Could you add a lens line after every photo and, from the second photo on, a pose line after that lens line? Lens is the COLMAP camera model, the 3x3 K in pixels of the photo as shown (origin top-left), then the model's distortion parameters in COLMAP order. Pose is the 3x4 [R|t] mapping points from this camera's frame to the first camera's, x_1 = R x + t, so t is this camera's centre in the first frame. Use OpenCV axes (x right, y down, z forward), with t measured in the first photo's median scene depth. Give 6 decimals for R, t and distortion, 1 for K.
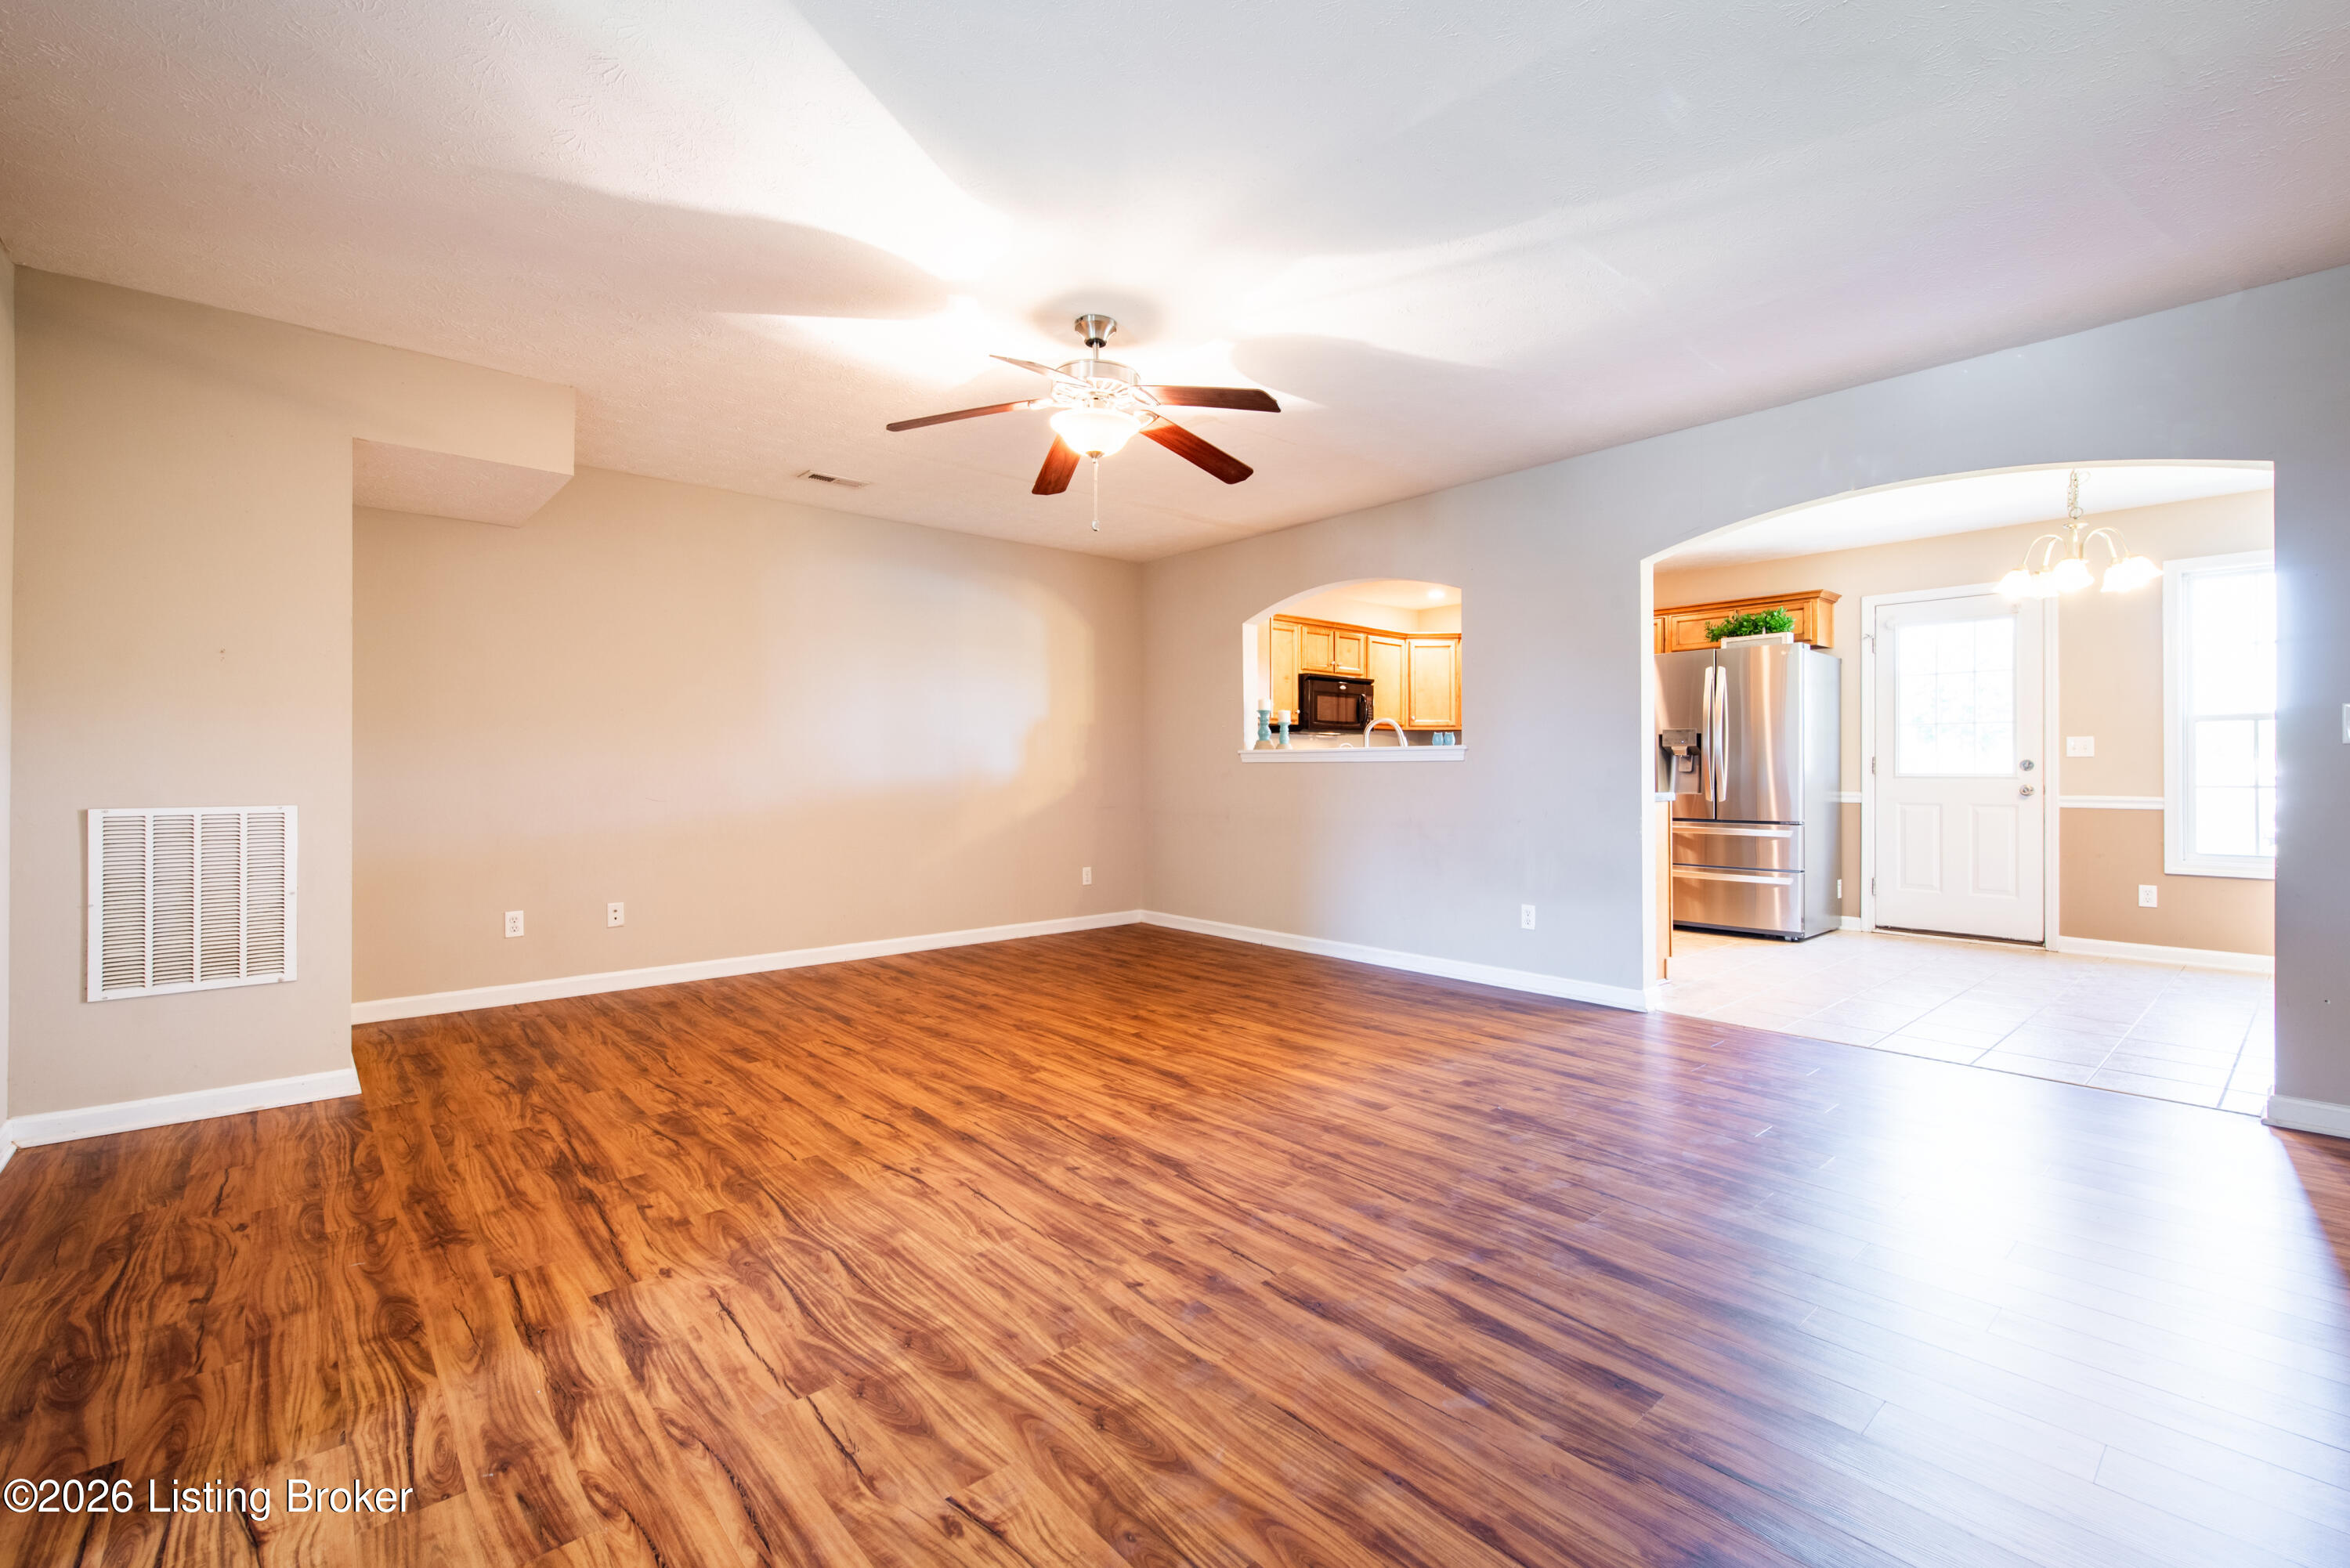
lens RADIAL K [[1031.0, 0, 1183.6], [0, 1031.0, 766.4], [0, 0, 1]] dist [0.016434, -0.000185]
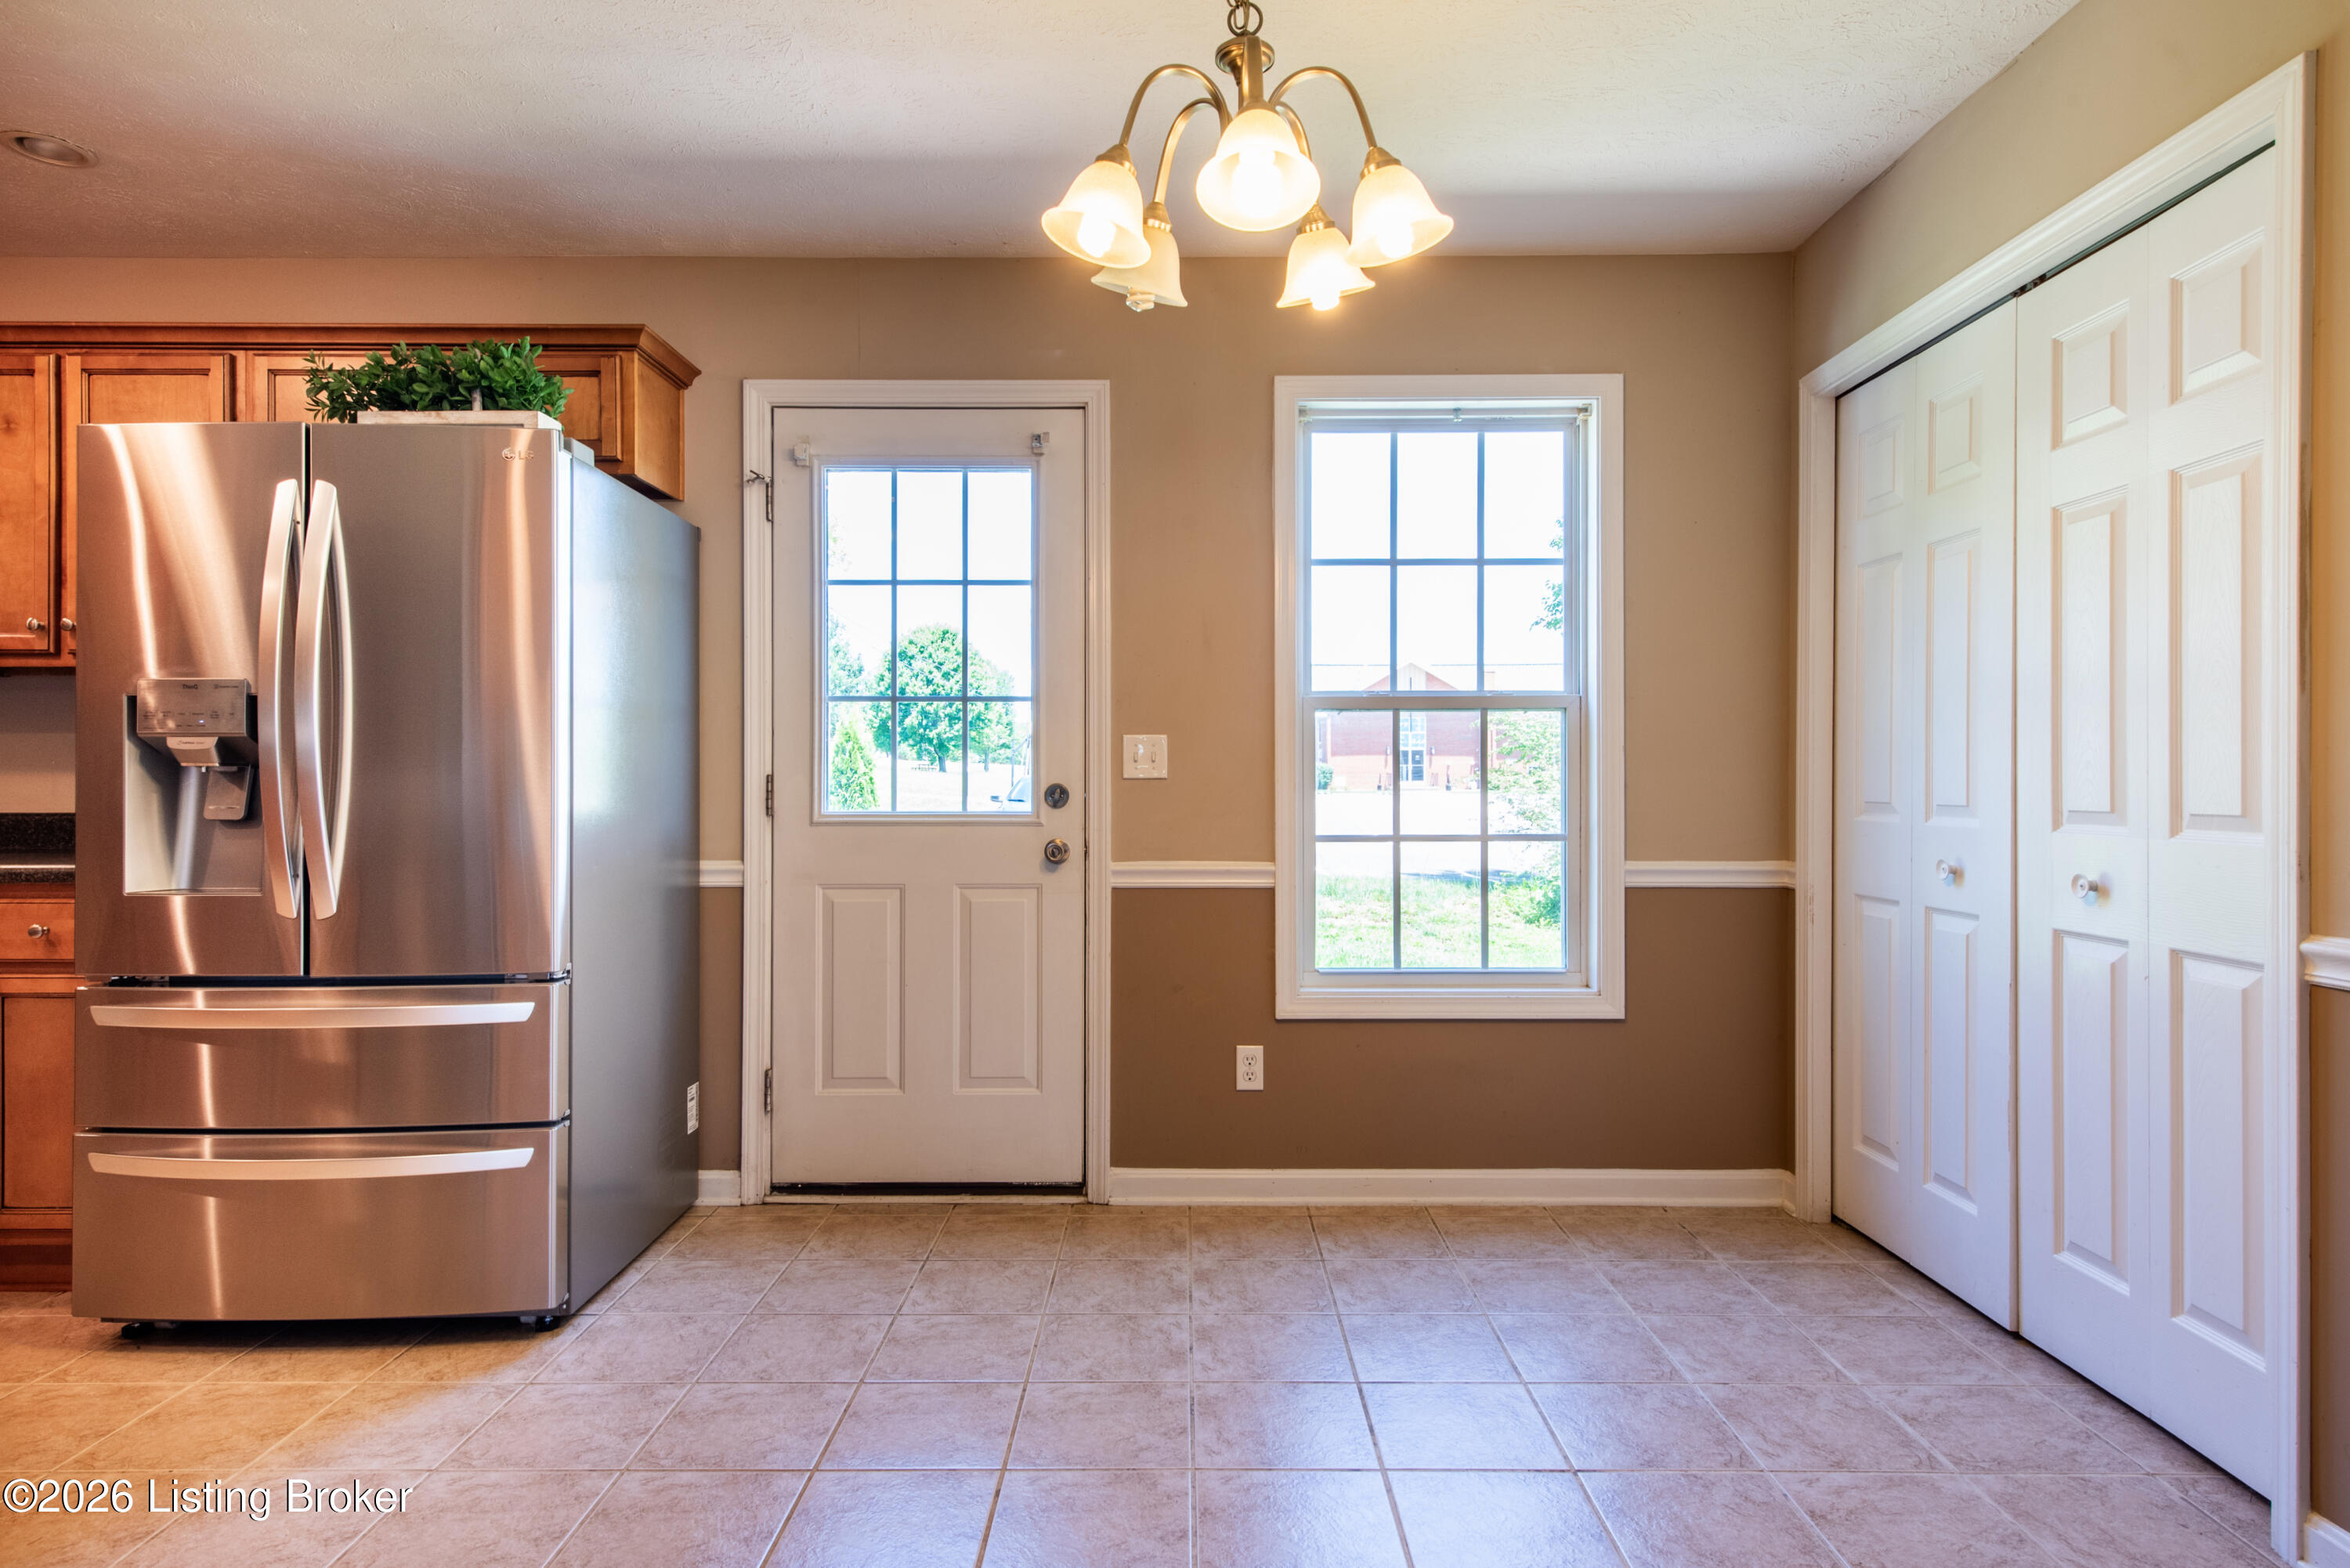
lens RADIAL K [[1307.3, 0, 1188.4], [0, 1307.3, 780.8], [0, 0, 1]] dist [0.006388, -0.002266]
pose [[0.659359, 0.000766, 0.751828, 0.387547], [-0.003041, 0.999994, 0.001648, -0.008054], [-0.751822, -0.003373, 0.659358, 0.537703]]
